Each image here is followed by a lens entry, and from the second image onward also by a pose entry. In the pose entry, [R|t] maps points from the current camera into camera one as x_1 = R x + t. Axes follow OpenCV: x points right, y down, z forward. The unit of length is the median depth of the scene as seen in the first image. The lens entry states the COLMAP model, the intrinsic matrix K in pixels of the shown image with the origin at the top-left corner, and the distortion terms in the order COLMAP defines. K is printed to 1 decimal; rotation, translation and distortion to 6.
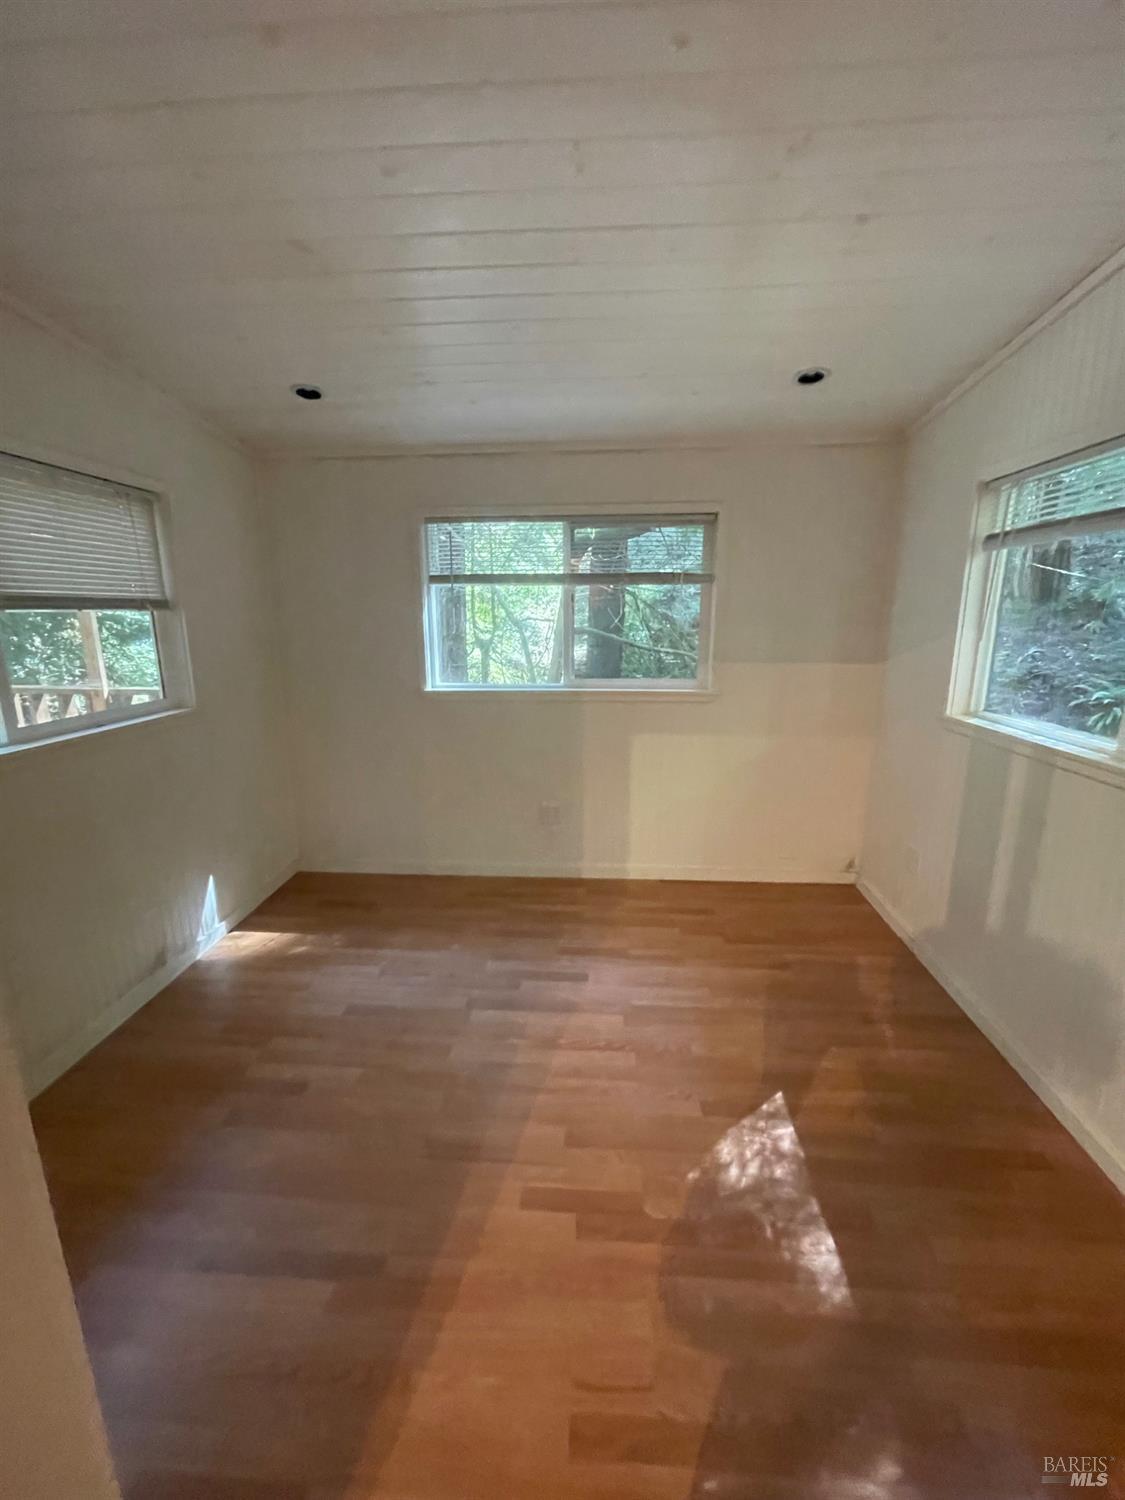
lens RADIAL K [[611.4, 0, 561.1], [0, 611.4, 748.8], [0, 0, 1]] dist [-0.008948, 0.001389]
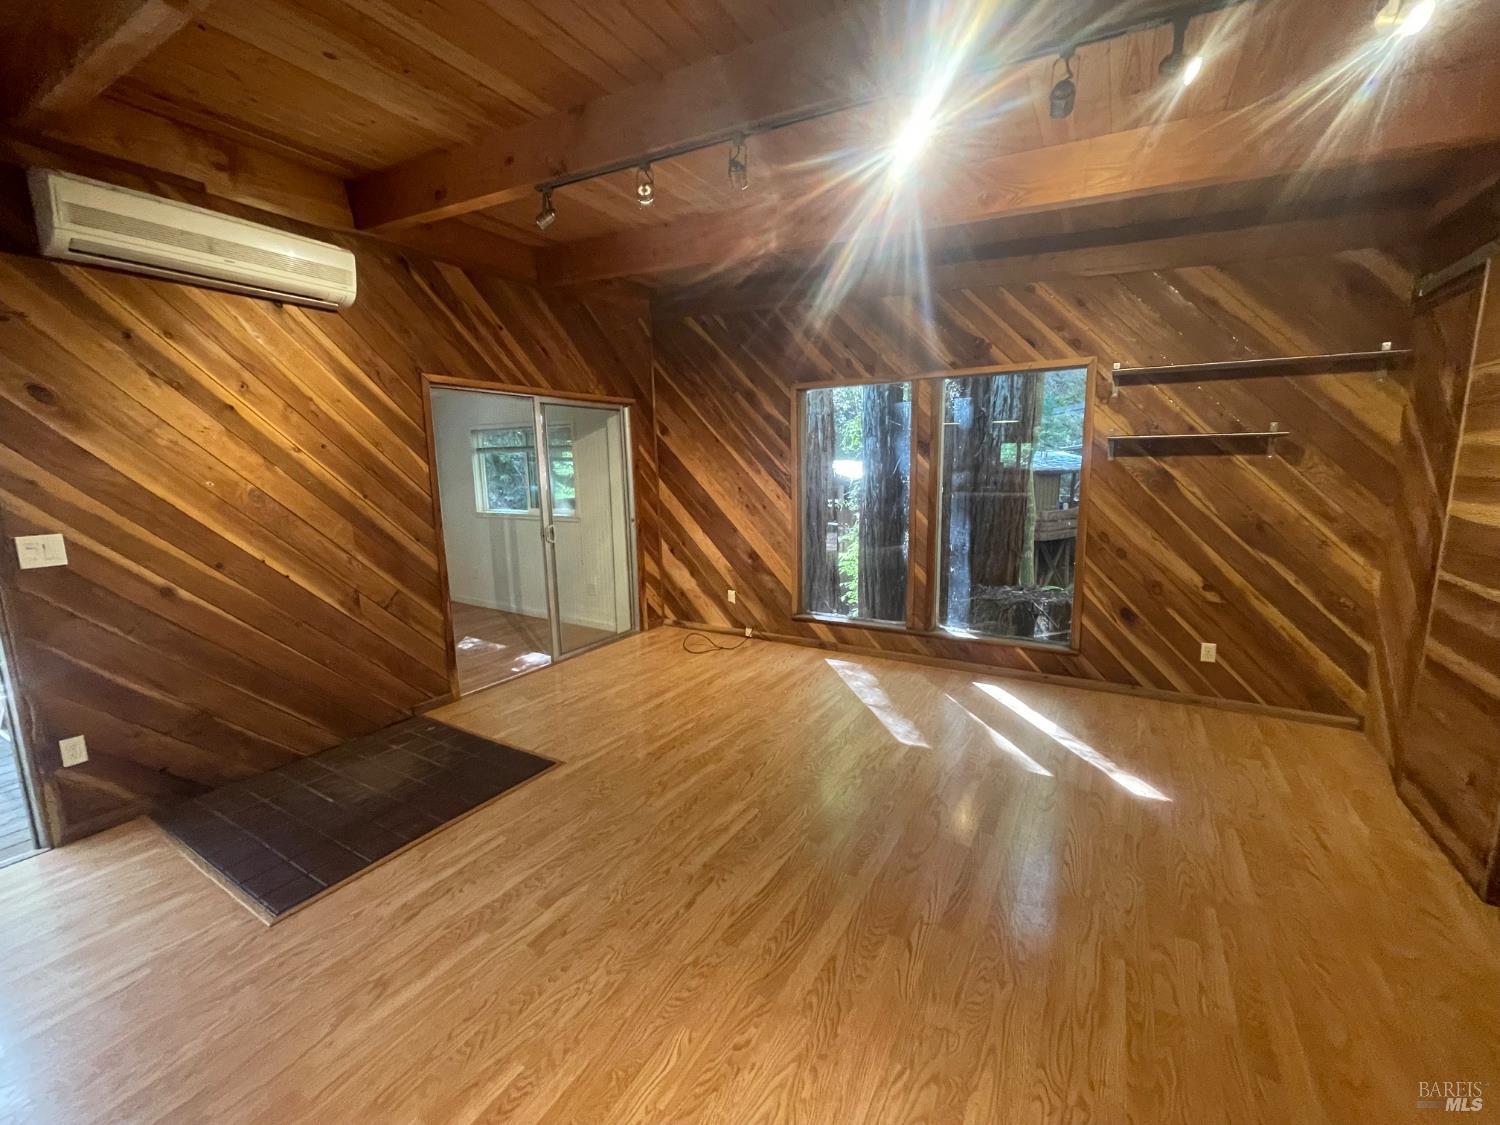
lens RADIAL K [[611.4, 0, 753.2], [0, 611.4, 562.3], [0, 0, 1]] dist [-0.008948, 0.001389]
pose [[0.448980, -0.150336, 0.880804, -1.353254], [0.213523, 0.975238, 0.057612, 0.293156], [-0.867655, 0.162205, 0.469962, -1.422935]]
